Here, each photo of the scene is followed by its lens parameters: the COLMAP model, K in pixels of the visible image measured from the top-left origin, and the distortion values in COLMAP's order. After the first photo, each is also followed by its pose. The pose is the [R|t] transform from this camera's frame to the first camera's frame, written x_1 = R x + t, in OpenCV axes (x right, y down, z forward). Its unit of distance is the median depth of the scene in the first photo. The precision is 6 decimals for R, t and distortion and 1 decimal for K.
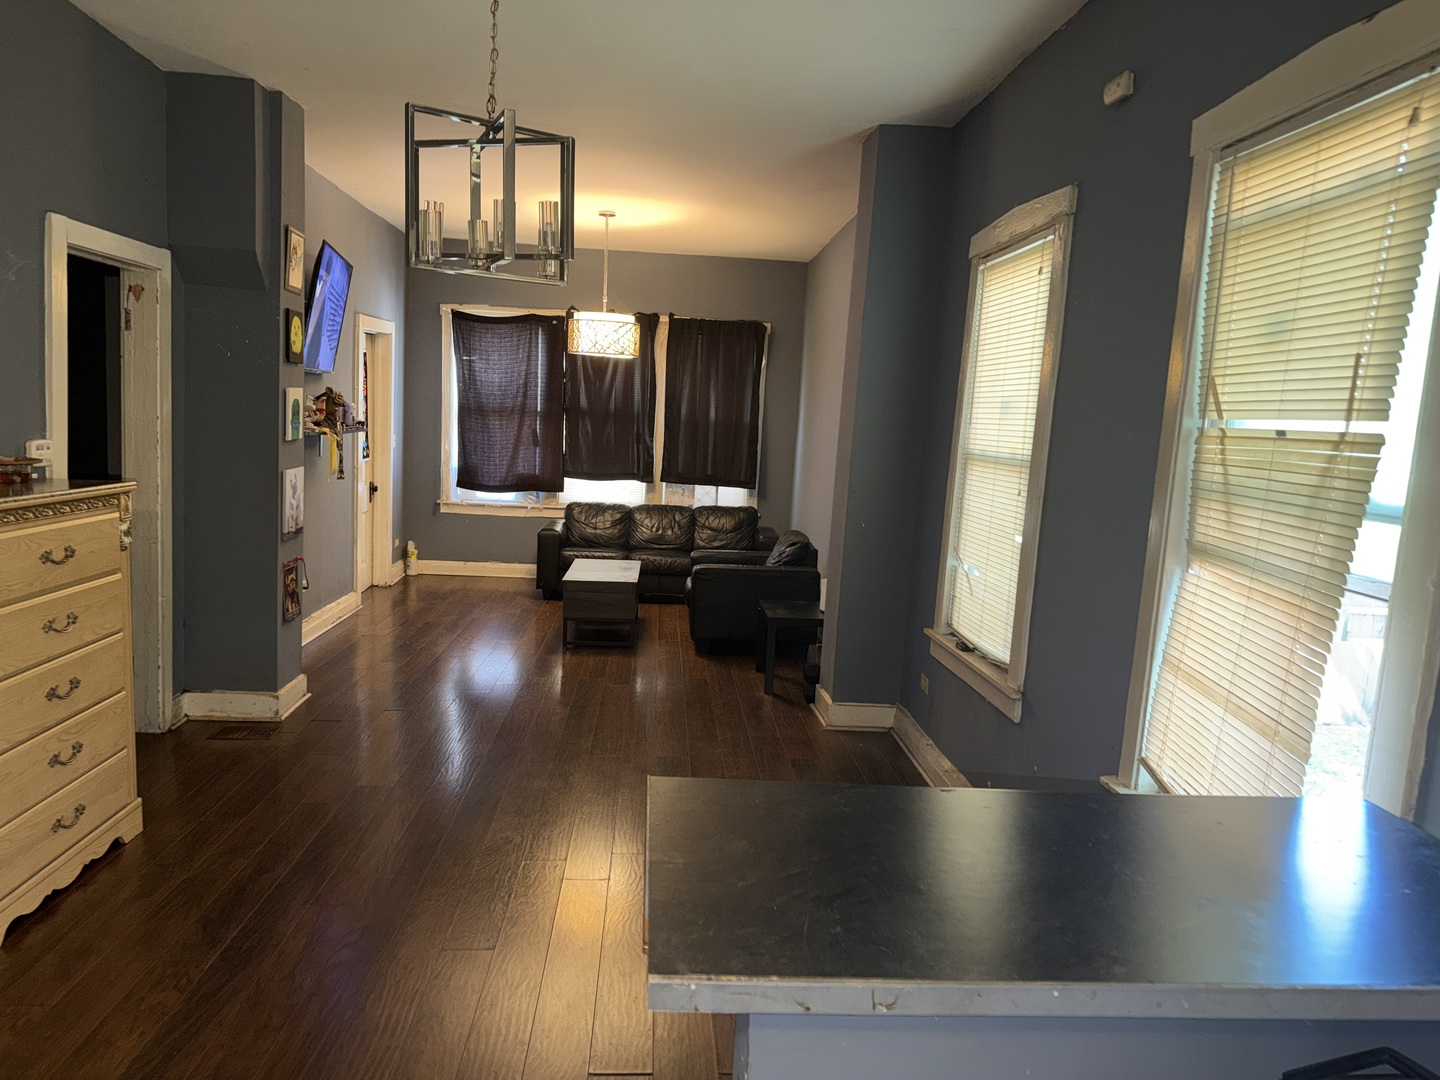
lens RADIAL K [[997.3, 0, 720.0], [0, 997.3, 540.0], [0, 0, 1]] dist [0.084905, -0.135654]
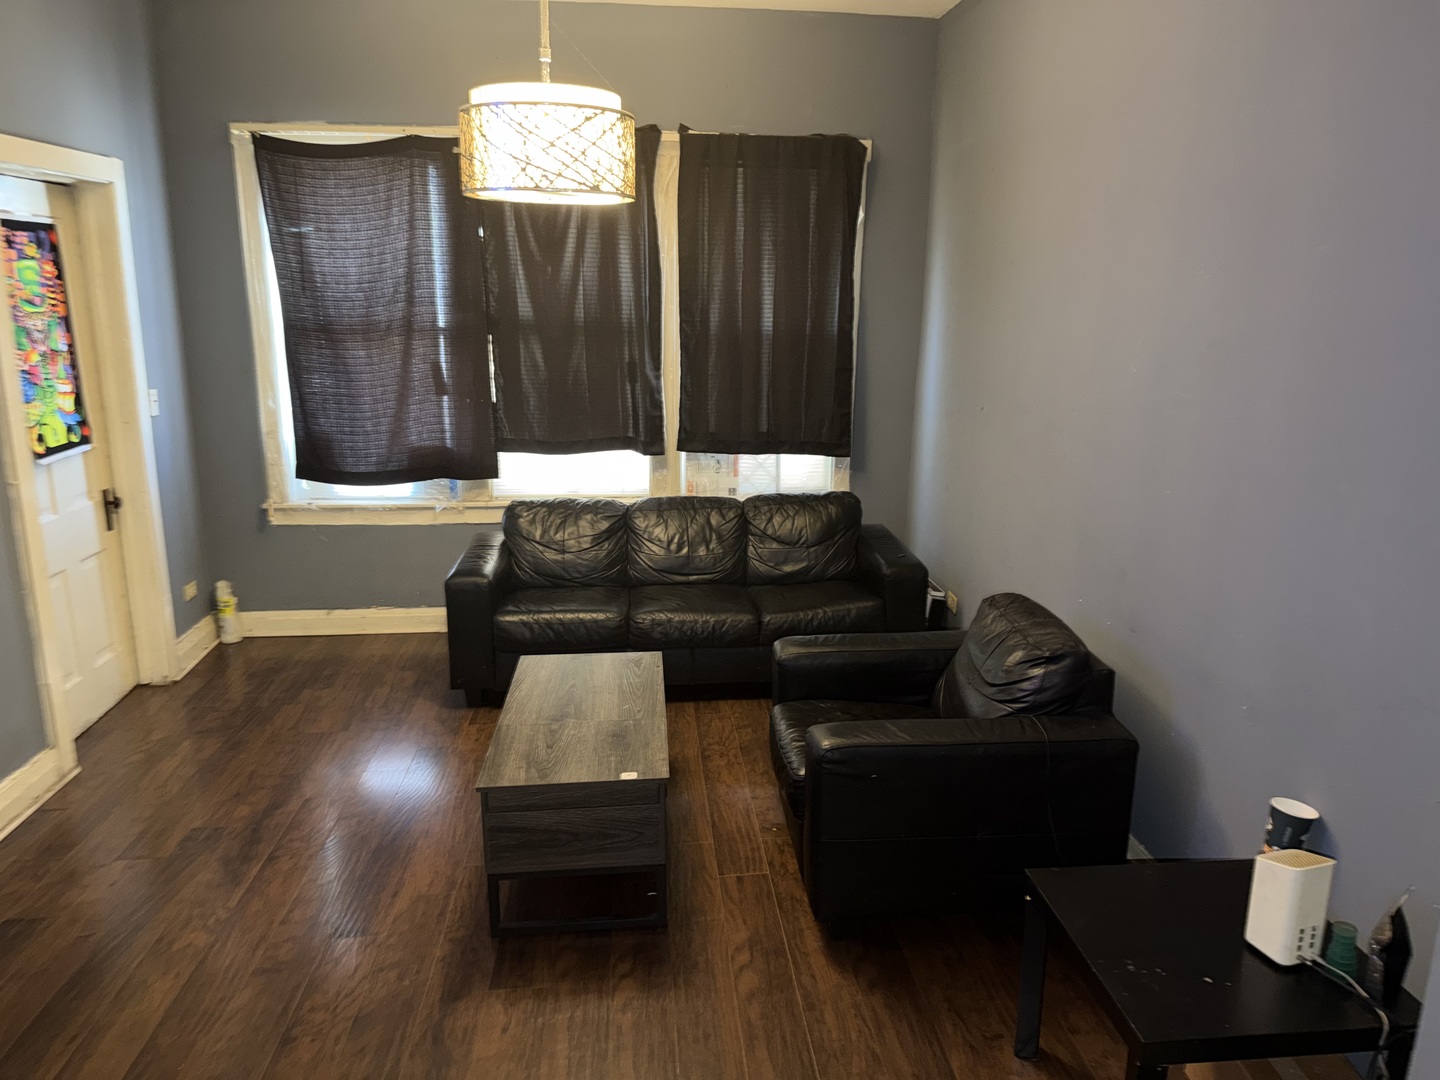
lens RADIAL K [[1093.1, 0, 751.7], [0, 1093.1, 573.5], [0, 0, 1]] dist [0.128172, -0.276674]
pose [[0.998356, -0.047079, 0.032703, -0.042713], [0.043009, 0.992362, 0.115620, -0.060950], [-0.037896, -0.114023, 0.992755, 0.403324]]
